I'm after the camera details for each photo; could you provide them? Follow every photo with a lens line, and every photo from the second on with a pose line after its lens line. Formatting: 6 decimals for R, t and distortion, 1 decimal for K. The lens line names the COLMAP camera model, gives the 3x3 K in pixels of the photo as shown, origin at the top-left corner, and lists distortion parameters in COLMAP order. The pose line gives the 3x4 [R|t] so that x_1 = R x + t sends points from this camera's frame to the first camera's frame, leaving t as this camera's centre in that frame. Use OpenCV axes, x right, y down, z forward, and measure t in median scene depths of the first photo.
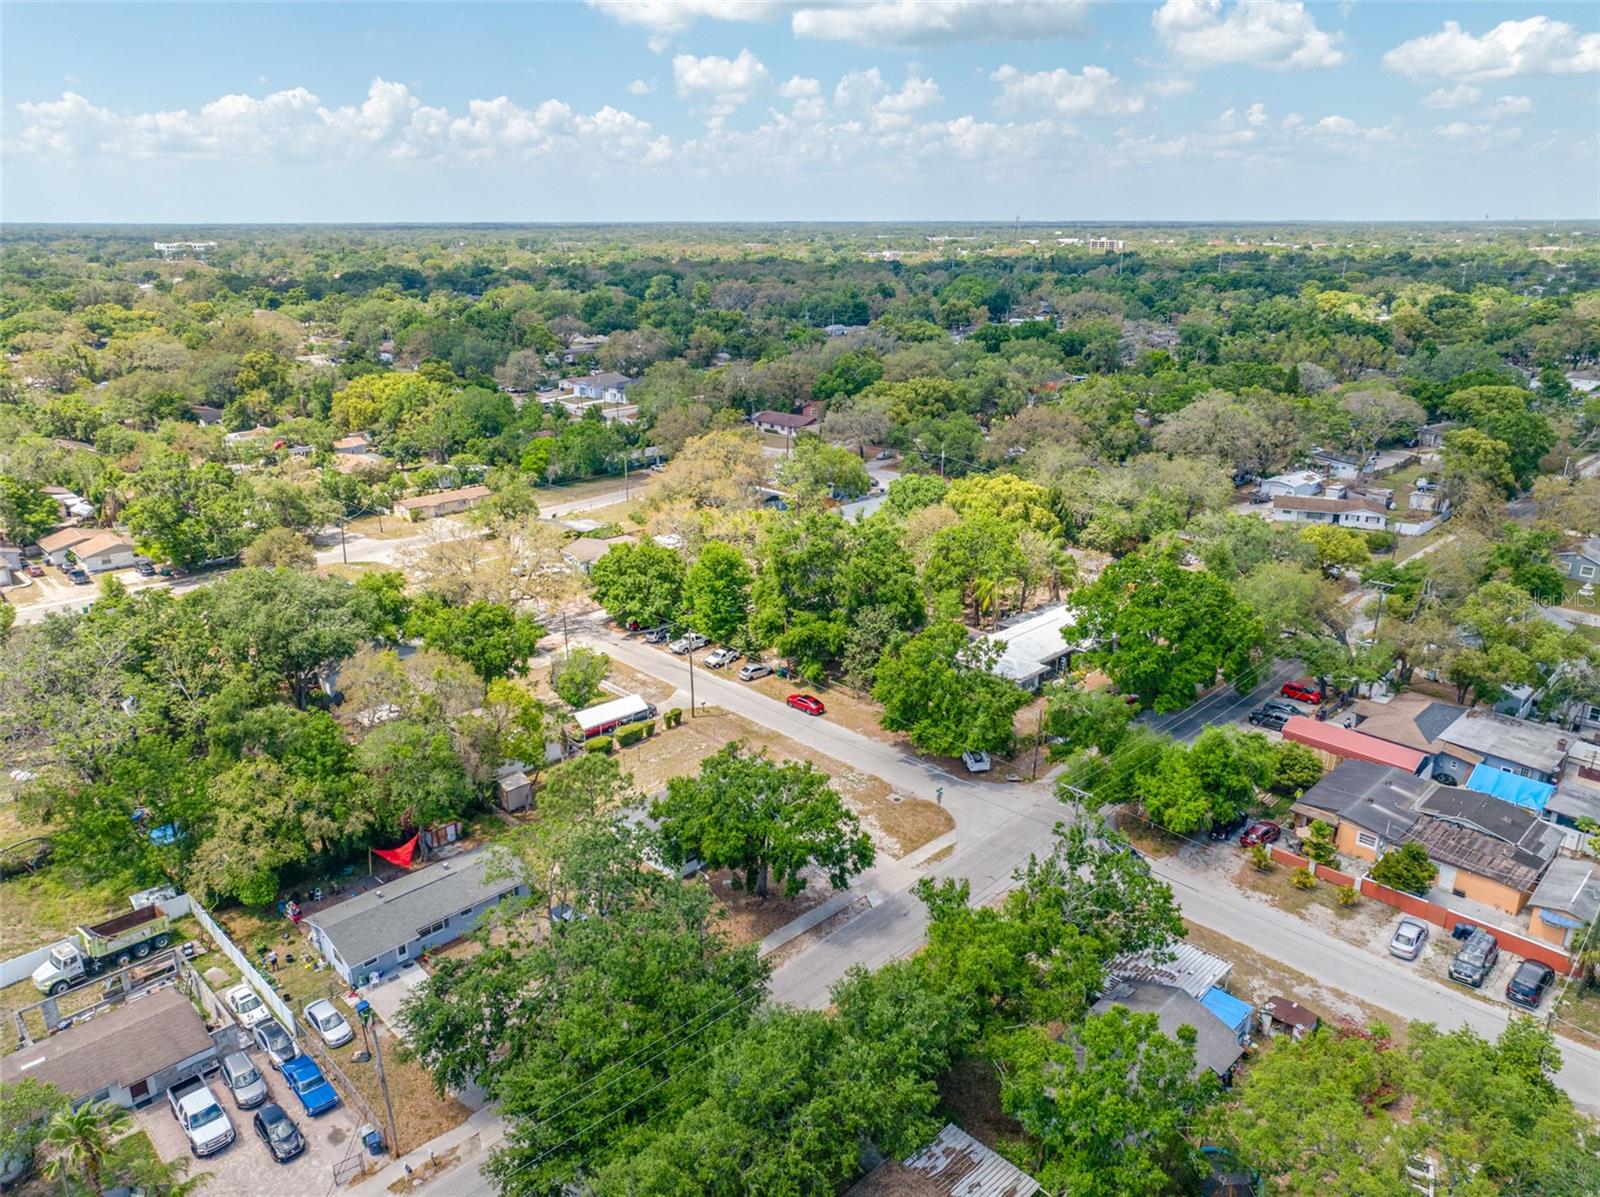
lens RADIAL K [[1128.1, 0, 802.9], [0, 1128.1, 598.5], [0, 0, 1]] dist [-0.005572, -0.000706]
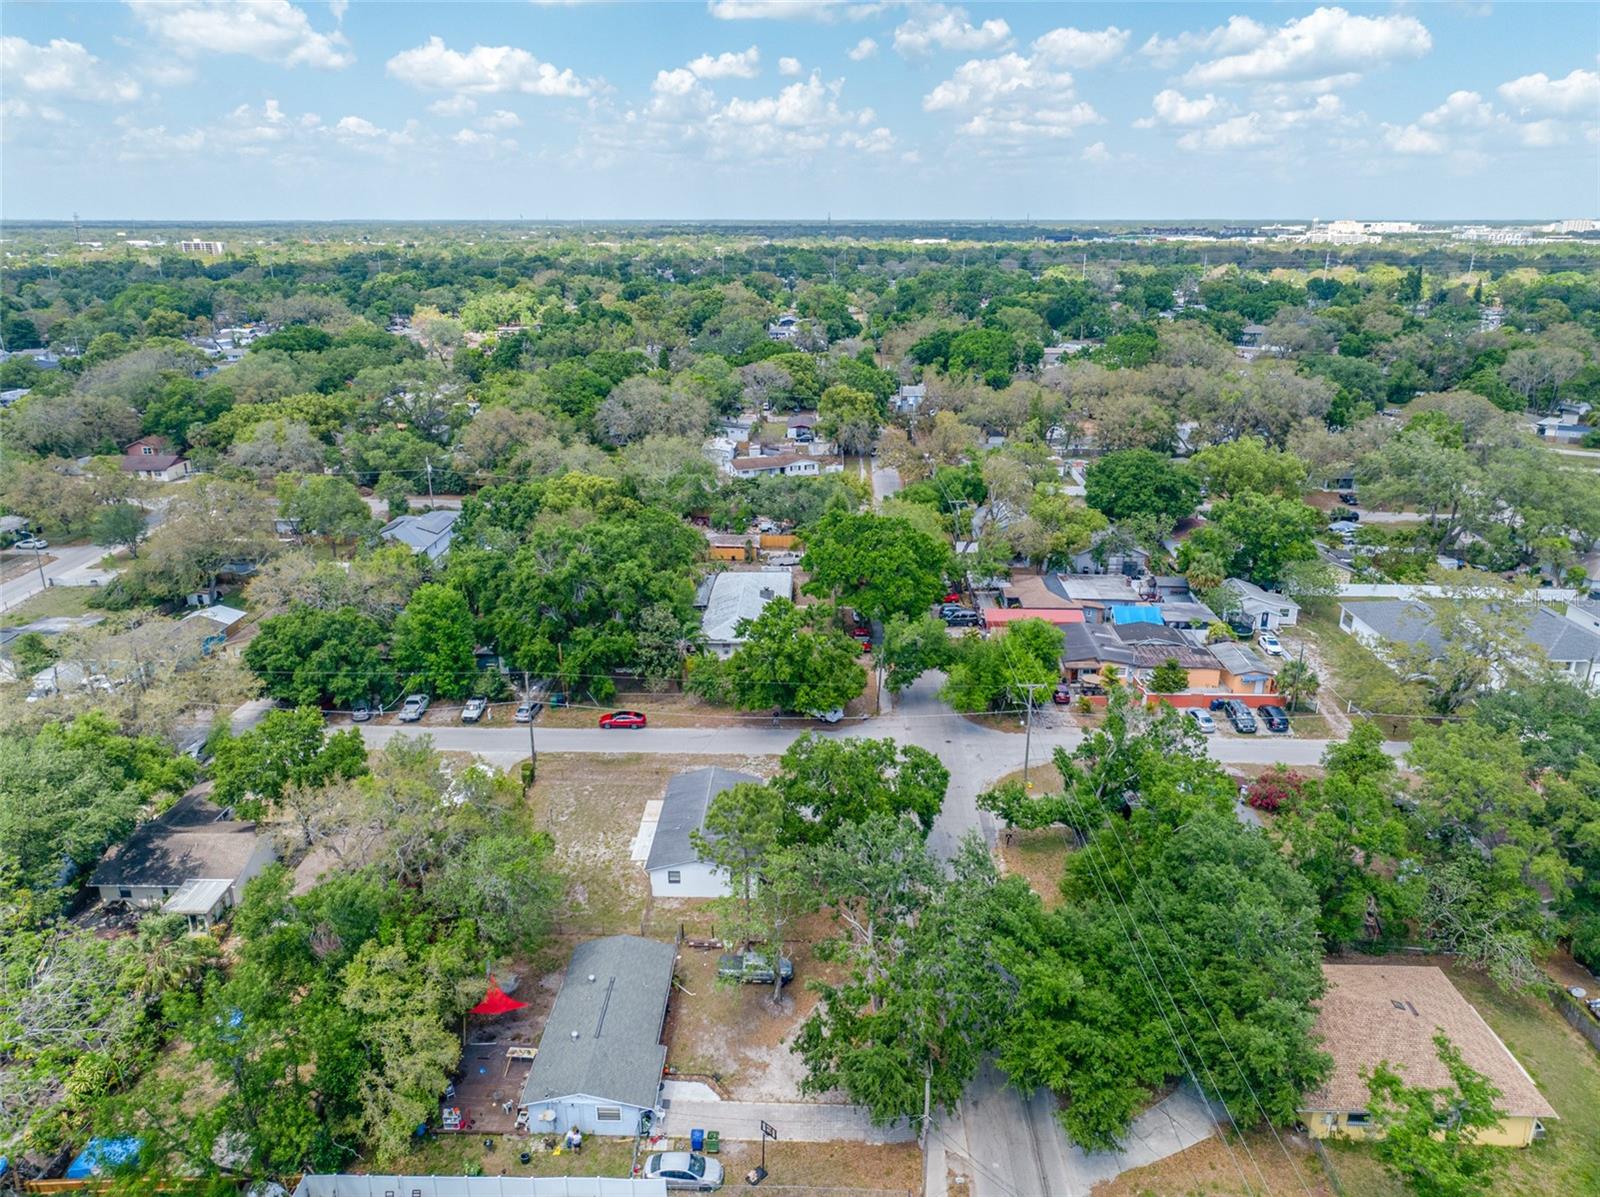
lens RADIAL K [[1107.5, 0, 815.2], [0, 1107.5, 624.9], [0, 0, 1]] dist [-0.009515, 0.024145]
pose [[0.715106, -0.237043, 0.657597, -0.482866], [0.220157, 0.969246, 0.109972, -0.053371], [-0.663441, 0.066133, 0.745300, 0.181305]]
